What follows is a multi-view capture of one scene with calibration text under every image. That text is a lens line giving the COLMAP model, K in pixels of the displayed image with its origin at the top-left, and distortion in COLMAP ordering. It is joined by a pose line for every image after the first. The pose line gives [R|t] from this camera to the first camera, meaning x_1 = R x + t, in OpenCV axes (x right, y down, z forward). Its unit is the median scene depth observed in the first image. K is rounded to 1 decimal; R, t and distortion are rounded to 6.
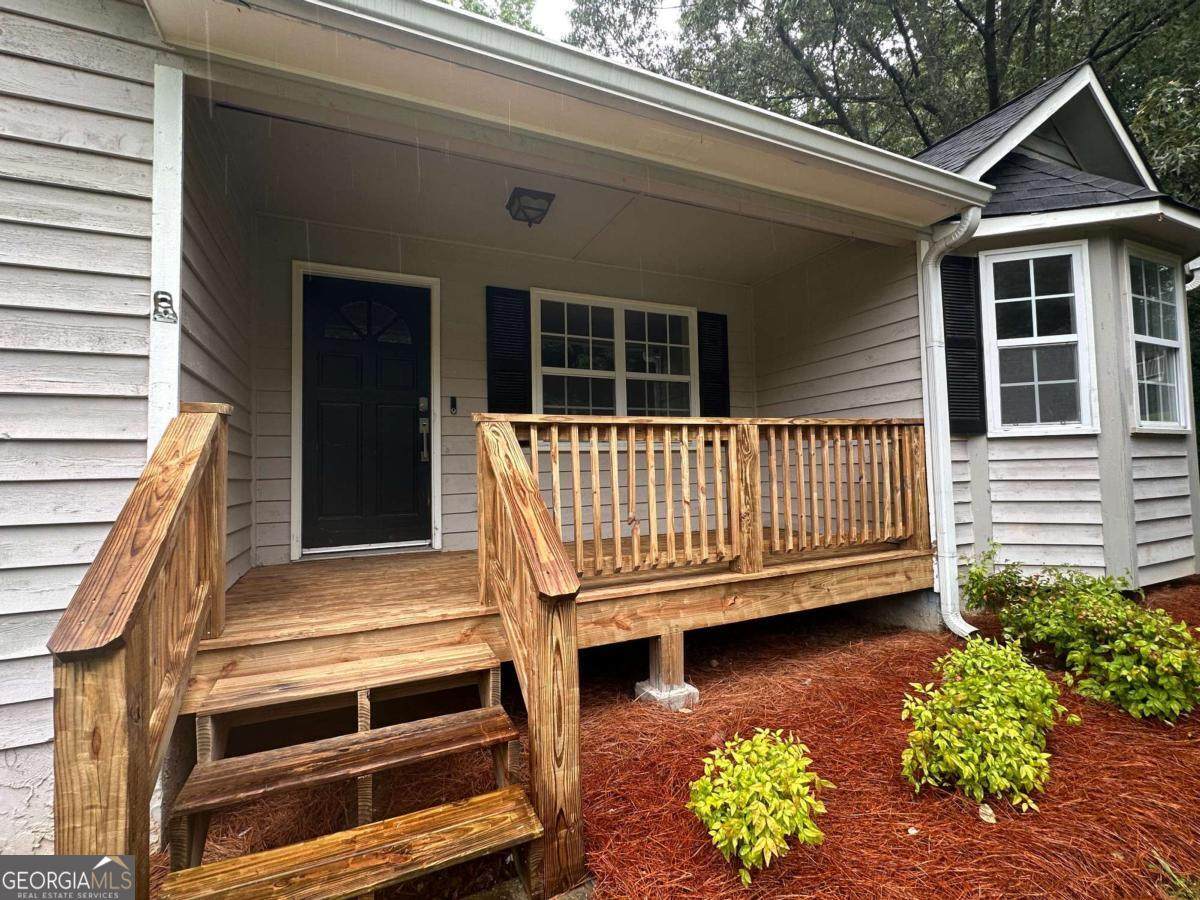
lens RADIAL K [[549.1, 0, 600.0], [0, 549.1, 450.0], [0, 0, 1]] dist [0.000296, 0.000307]
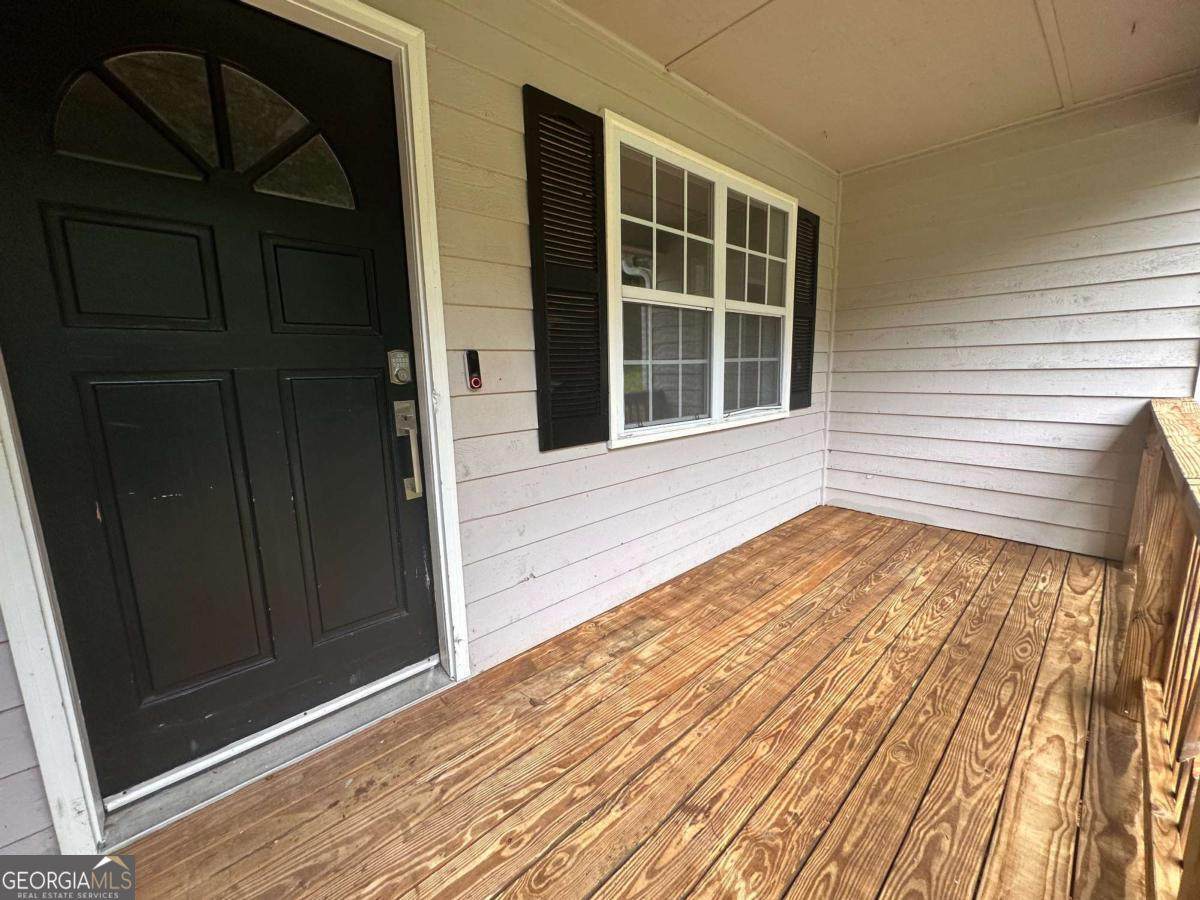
lens RADIAL K [[479.2, 0, 600.0], [0, 479.2, 450.0], [0, 0, 1]] dist [-0.011537, 0.000348]
pose [[0.953893, -0.049364, 0.296060, -0.240799], [-0.009399, 0.980986, 0.193850, -0.078576], [-0.300000, -0.187695, 0.935292, 0.505827]]
